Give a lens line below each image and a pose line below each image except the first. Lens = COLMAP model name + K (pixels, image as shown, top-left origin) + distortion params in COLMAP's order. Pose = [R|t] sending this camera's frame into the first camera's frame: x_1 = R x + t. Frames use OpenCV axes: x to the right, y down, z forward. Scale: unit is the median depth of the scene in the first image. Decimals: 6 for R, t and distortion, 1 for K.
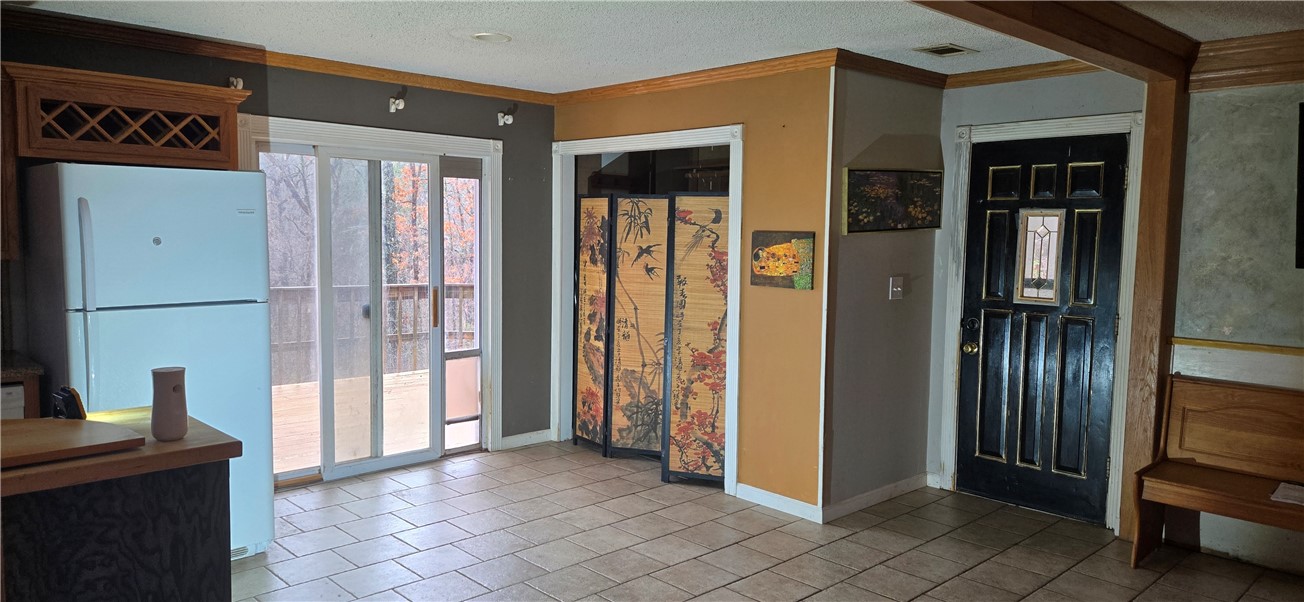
lens RADIAL K [[872.1, 0, 641.0], [0, 872.1, 304.2], [0, 0, 1]] dist [0.080430, -0.059016]
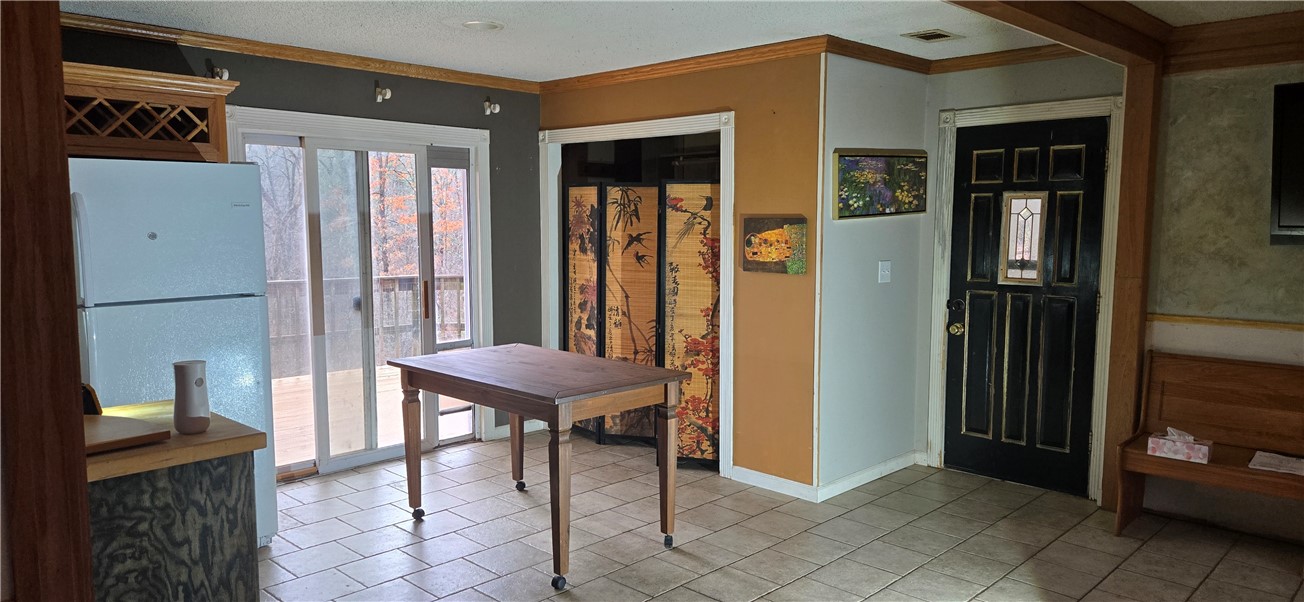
lens RADIAL K [[872.1, 0, 645.5], [0, 872.1, 314.1], [0, 0, 1]] dist [0.080430, -0.059016]
pose [[0.999104, -0.018436, 0.038098, -0.027194], [0.017510, 0.999546, 0.024509, 0.001333], [-0.038533, -0.023820, 0.998973, -0.008647]]
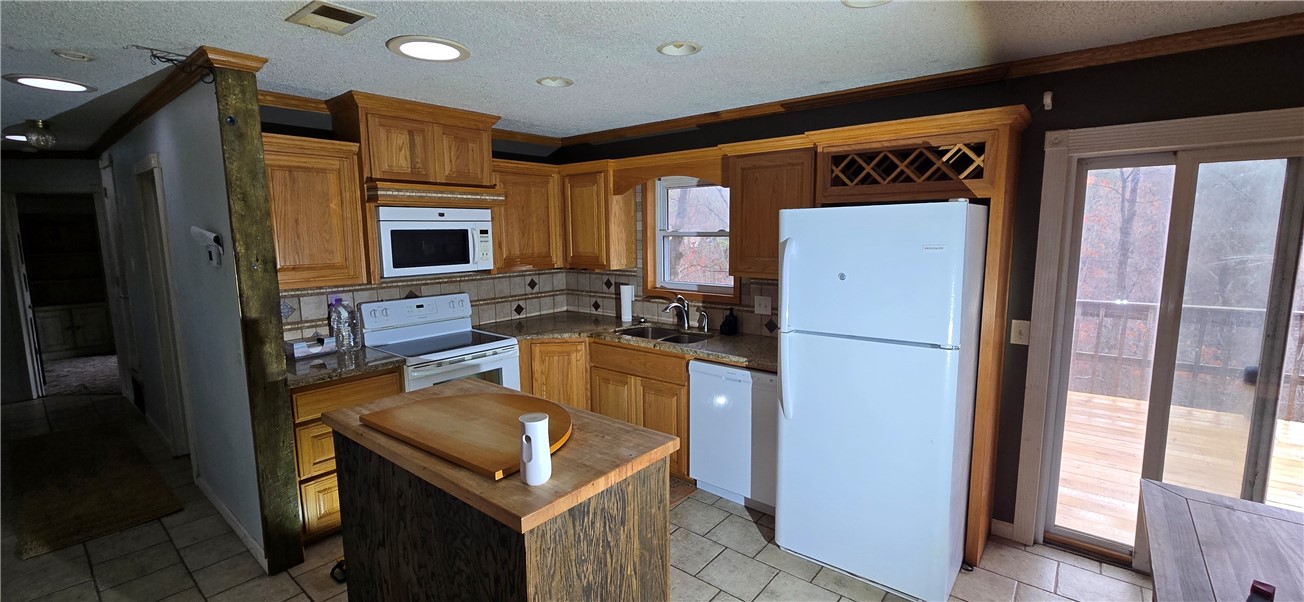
lens RADIAL K [[536.1, 0, 654.3], [0, 536.1, 298.1], [0, 0, 1]] dist [-0.000430, 0.000133]
pose [[0.126738, 0.109907, -0.985829, 0.047875], [-0.071711, 0.992257, 0.101404, -0.070109], [0.989341, 0.057843, 0.133638, 0.516379]]
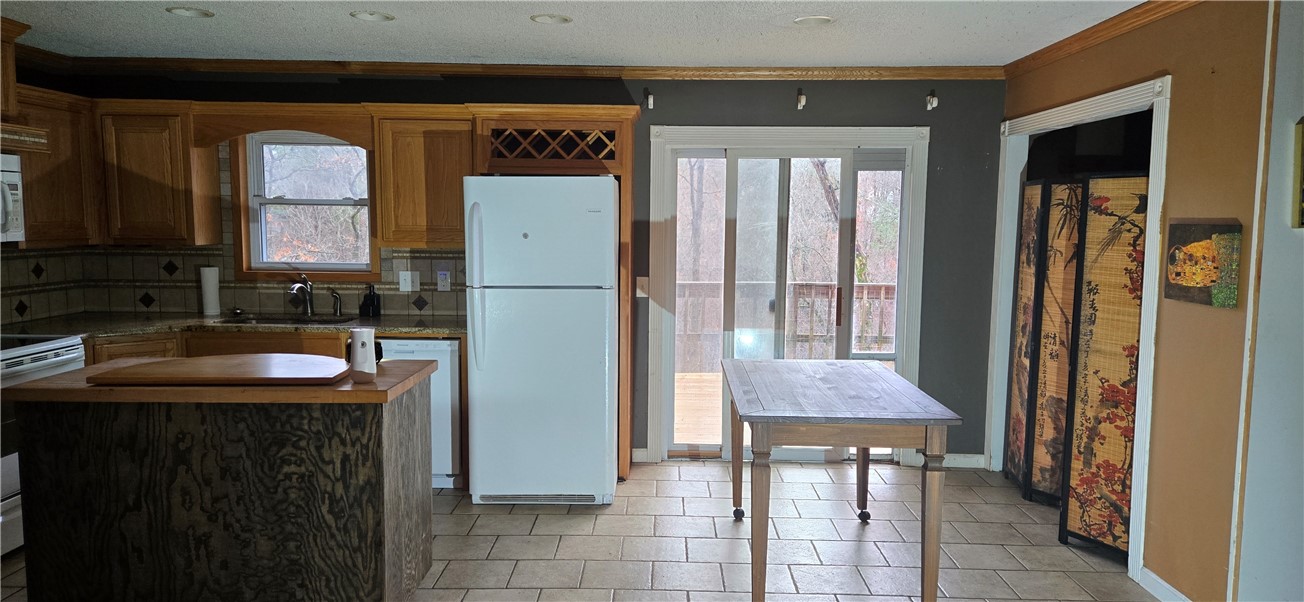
lens RADIAL K [[872.1, 0, 650.8], [0, 872.1, 309.7], [0, 0, 1]] dist [0.080430, -0.059016]
pose [[0.715204, 0.061523, -0.696203, 0.335077], [-0.057529, 0.997920, 0.029087, -0.009257], [0.696544, 0.019249, 0.717256, 0.178356]]
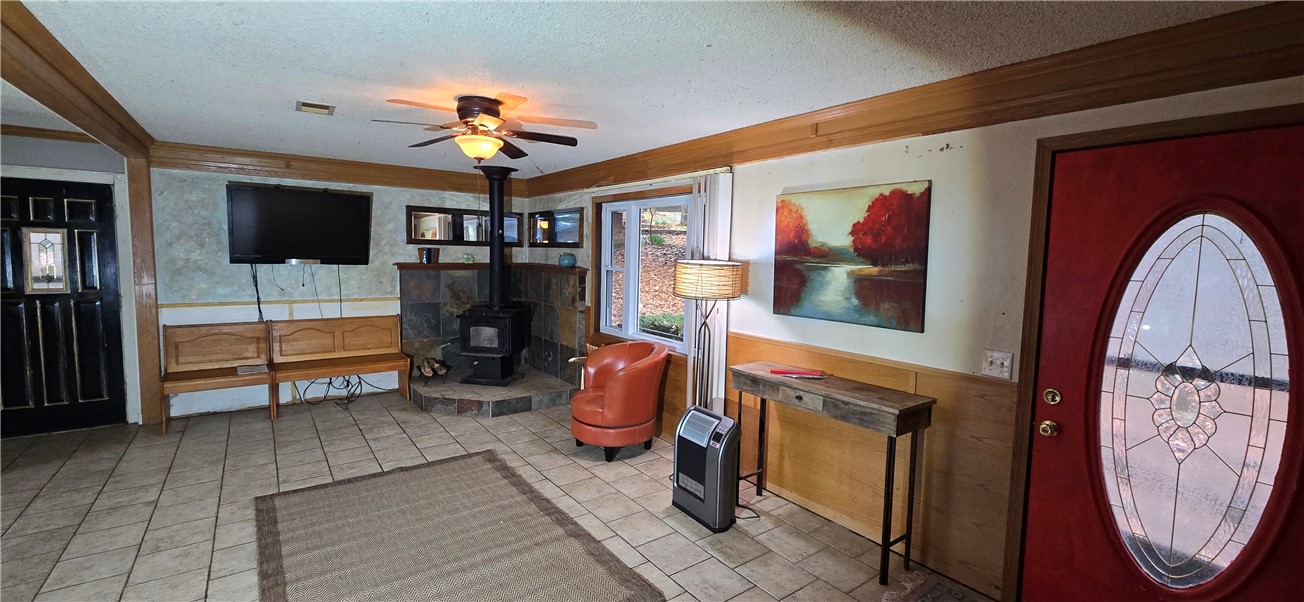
lens RADIAL K [[536.1, 0, 656.5], [0, 536.1, 298.3], [0, 0, 1]] dist [-0.000430, 0.000133]
pose [[0.116981, -0.096668, 0.988418, -0.309174], [0.062676, 0.993986, 0.089795, -0.008241], [-0.991155, 0.051446, 0.122336, -0.100879]]
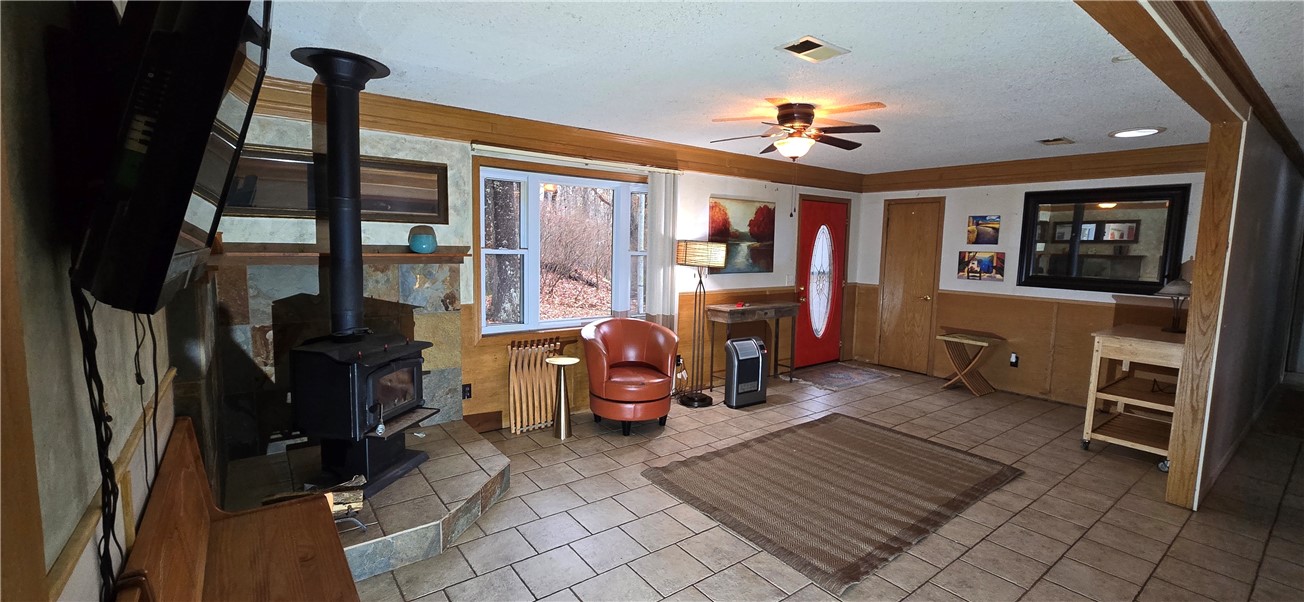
lens RADIAL K [[536.1, 0, 657.0], [0, 536.1, 305.7], [0, 0, 1]] dist [-0.000430, 0.000133]
pose [[-0.993398, -0.042688, 0.106478, 0.399369], [-0.020648, 0.979562, 0.200080, -0.070599], [-0.112843, 0.196560, -0.973977, 0.939572]]
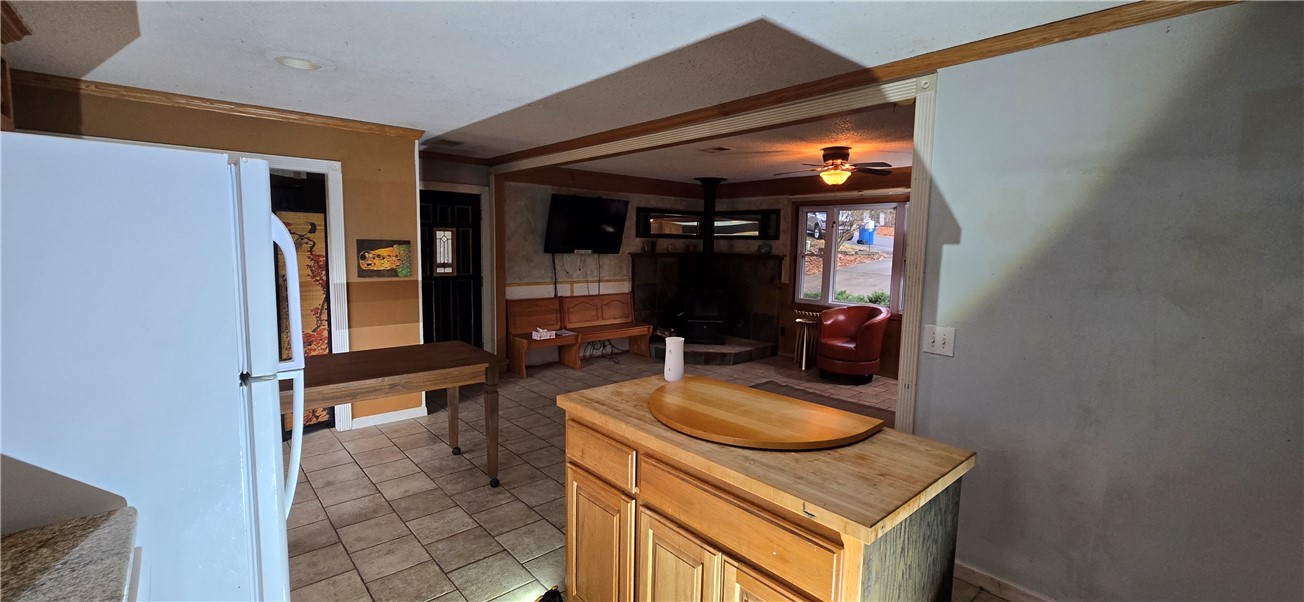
lens RADIAL K [[536.1, 0, 656.0], [0, 536.1, 295.8], [0, 0, 1]] dist [-0.000430, 0.000133]
pose [[0.031013, -0.113229, 0.993085, -0.735012], [0.065920, 0.991631, 0.111004, -0.057423], [-0.997343, 0.062021, 0.038218, 0.485276]]
